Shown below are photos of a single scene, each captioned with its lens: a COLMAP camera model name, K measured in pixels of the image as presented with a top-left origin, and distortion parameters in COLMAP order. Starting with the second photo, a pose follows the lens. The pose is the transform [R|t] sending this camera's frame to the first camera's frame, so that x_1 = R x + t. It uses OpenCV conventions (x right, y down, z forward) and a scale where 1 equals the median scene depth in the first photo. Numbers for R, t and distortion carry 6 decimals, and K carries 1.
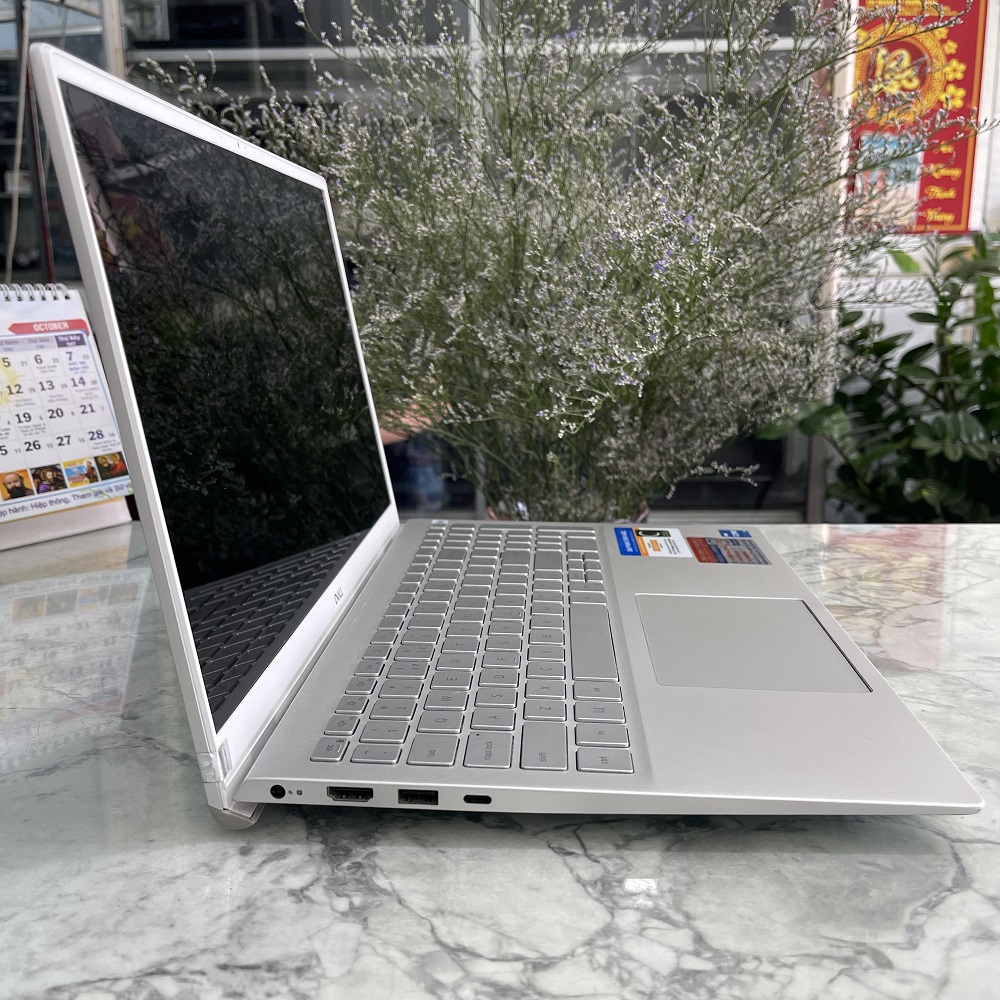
lens RADIAL K [[1034.6, 0, 500.0], [0, 1034.6, 500.0], [0, 0, 1]] dist [0.007016, 0.023134]
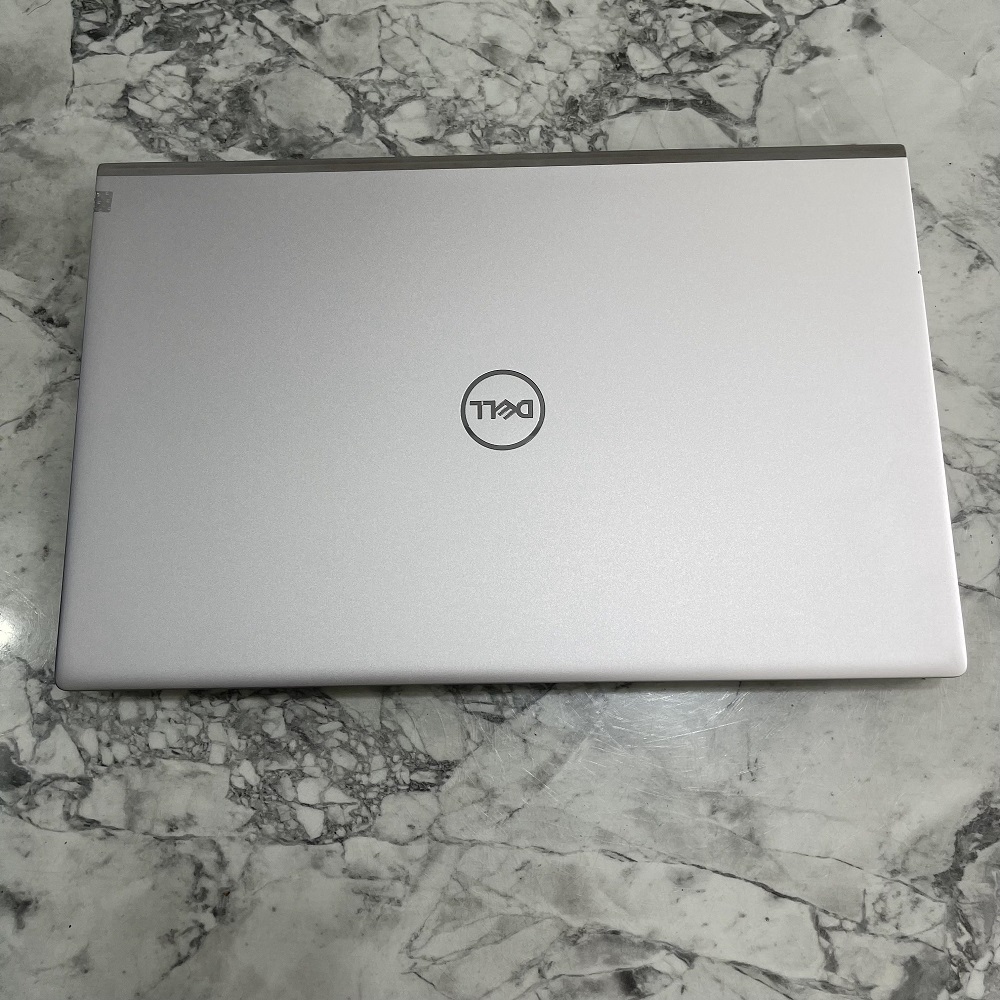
lens RADIAL K [[1031.6, 0, 501.4], [0, 1031.6, 505.8], [0, 0, 1]] dist [0.036511, -0.052729]
pose [[0.996348, -0.084401, 0.012917, 0.050186], [0.024559, 0.428173, 0.903363, -0.397499], [-0.081776, -0.899747, 0.428682, 0.167154]]
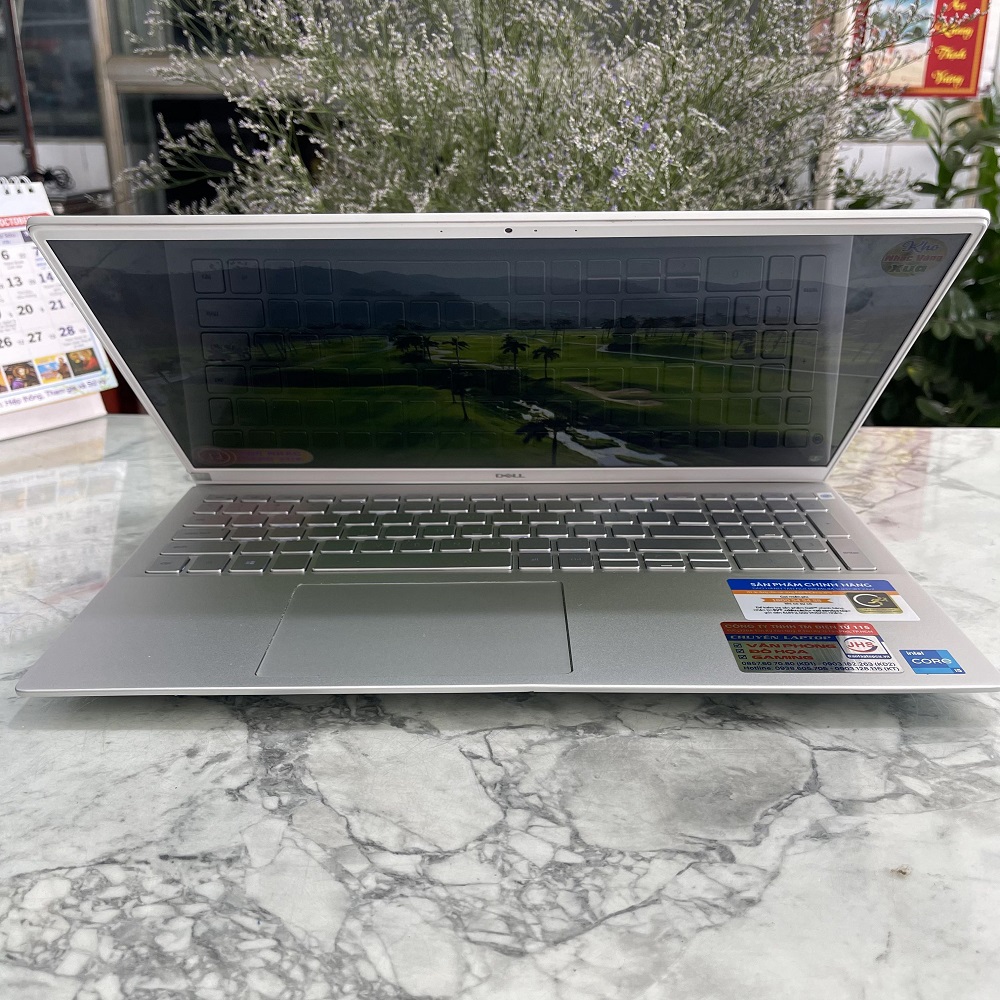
lens RADIAL K [[1037.3, 0, 510.6], [0, 1037.3, 501.4], [0, 0, 1]] dist [0.017188, -0.005562]
pose [[0.999926, 0.009668, 0.007438, 0.039369], [-0.010598, 0.990463, 0.137367, -0.040116], [-0.006039, -0.137436, 0.990492, -0.038762]]
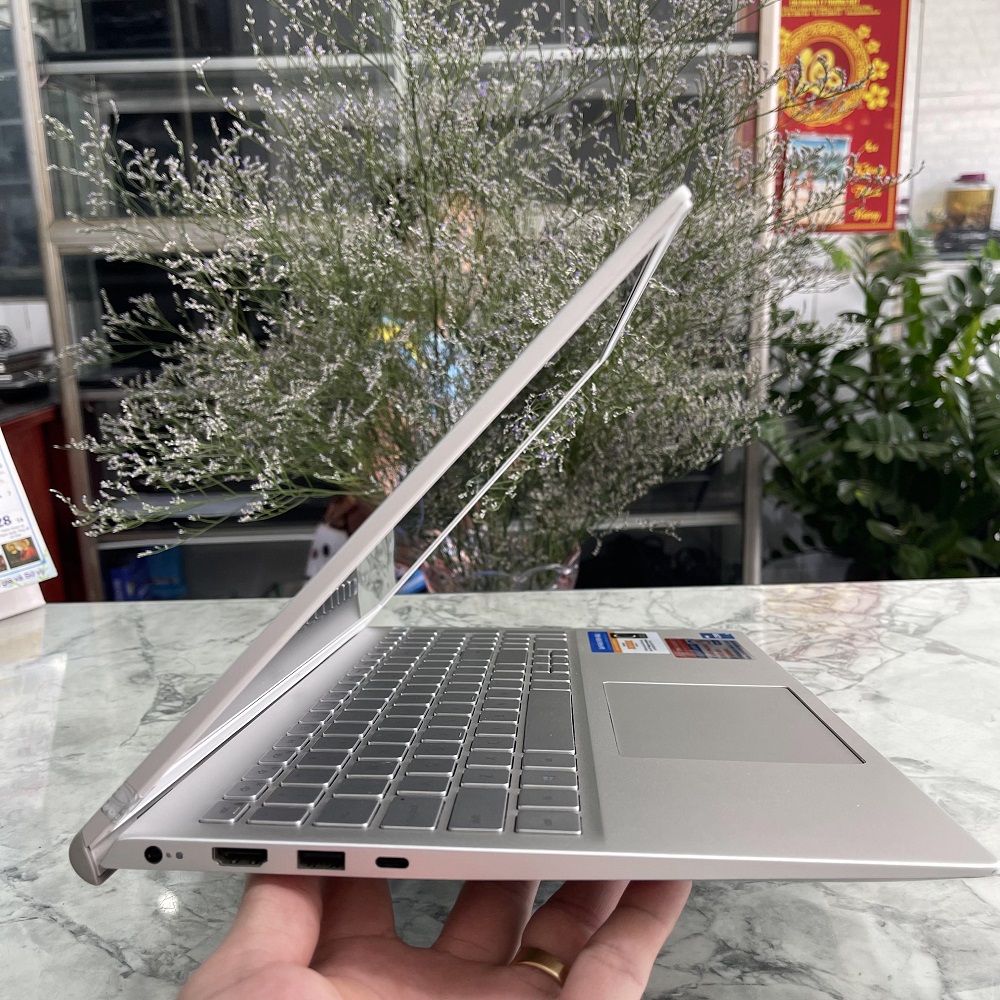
lens RADIAL K [[1032.4, 0, 500.0], [0, 1032.4, 500.0], [0, 0, 1]] dist [0.028791, -0.029428]
pose [[0.998320, -0.032478, 0.047973, 0.027568], [0.031553, 0.999304, 0.019917, -0.083532], [-0.048586, -0.018370, 0.998650, 0.007161]]
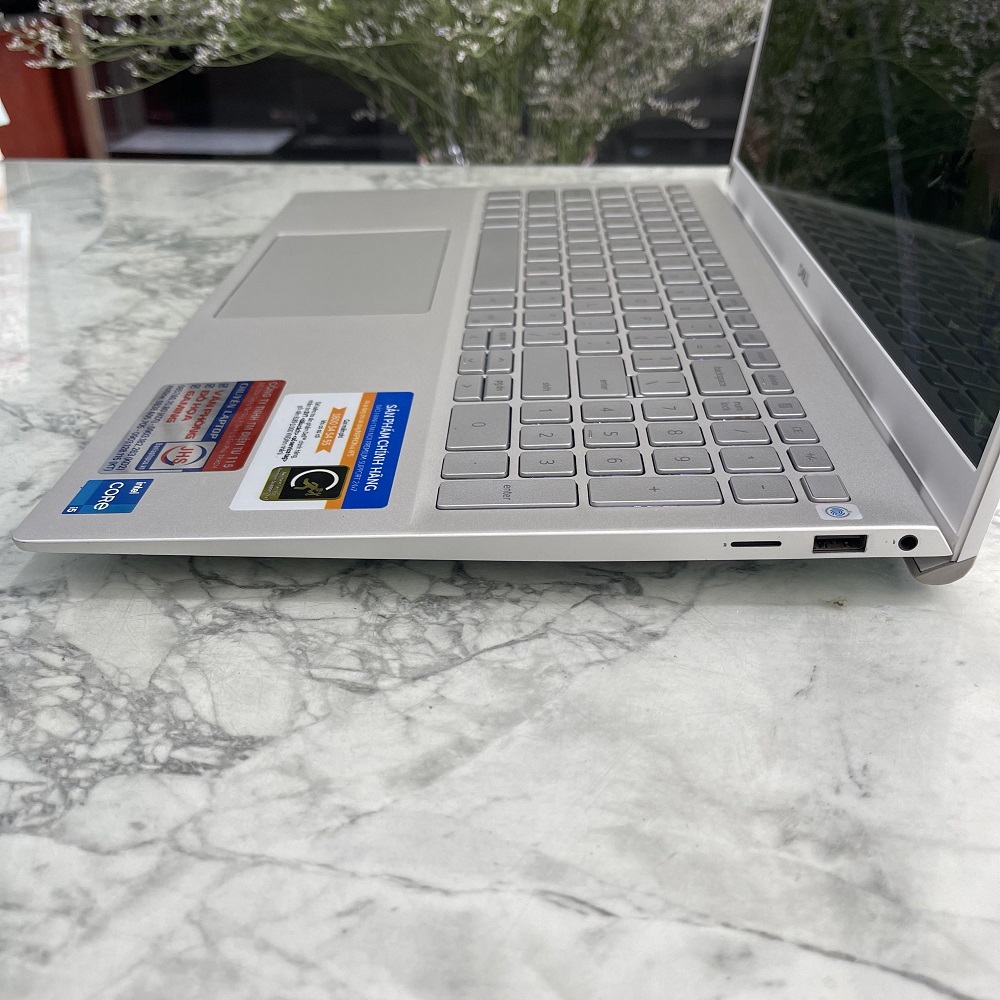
lens RADIAL K [[1041.4, 0, 509.6], [0, 1041.4, 502.3], [0, 0, 1]] dist [0.017184, -0.026464]
pose [[0.999968, 0.004688, 0.006467, 0.086340], [-0.006453, 0.951297, 0.308208, 0.021137], [-0.004707, -0.308240, 0.951297, 0.028140]]
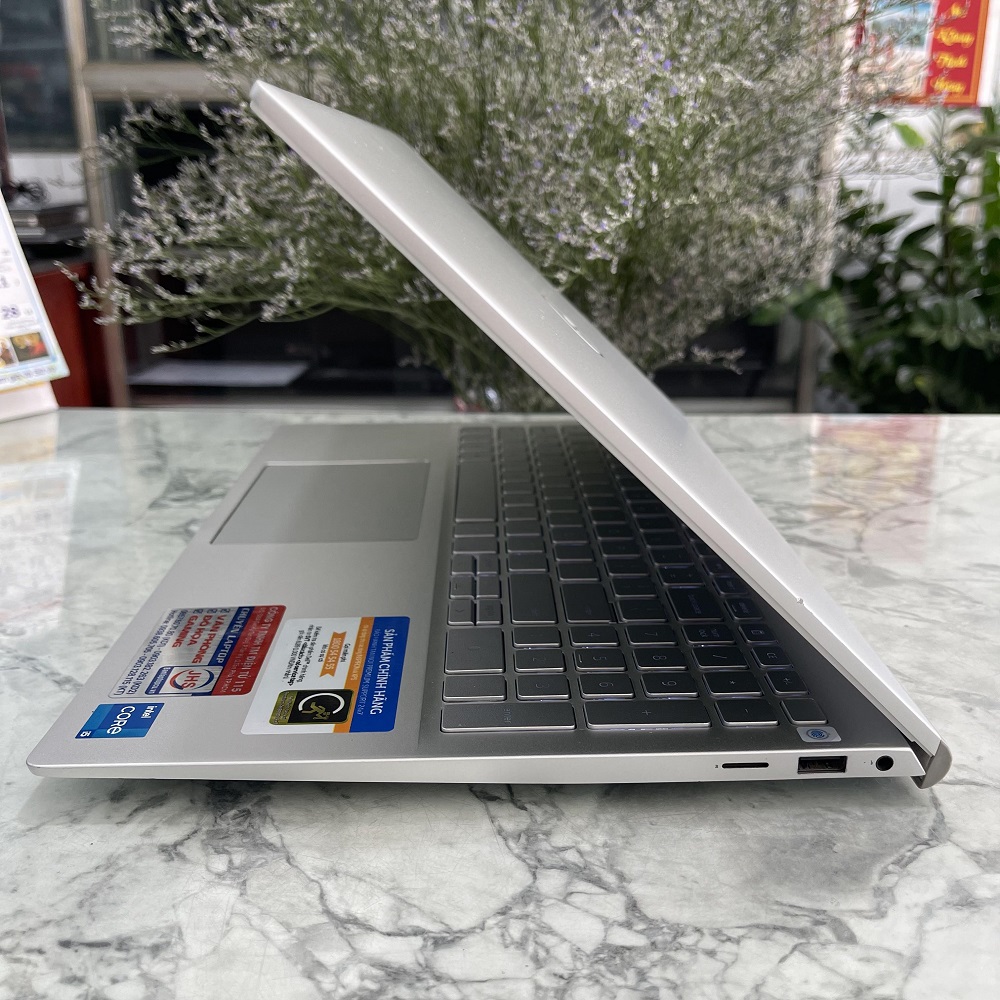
lens RADIAL K [[1041.4, 0, 509.6], [0, 1041.4, 502.3], [0, 0, 1]] dist [0.017184, -0.026464]
pose [[0.999839, 0.003108, 0.017673, 0.027471], [-0.005035, 0.993912, 0.110060, -0.000491], [-0.017223, -0.110131, 0.993768, 0.068127]]
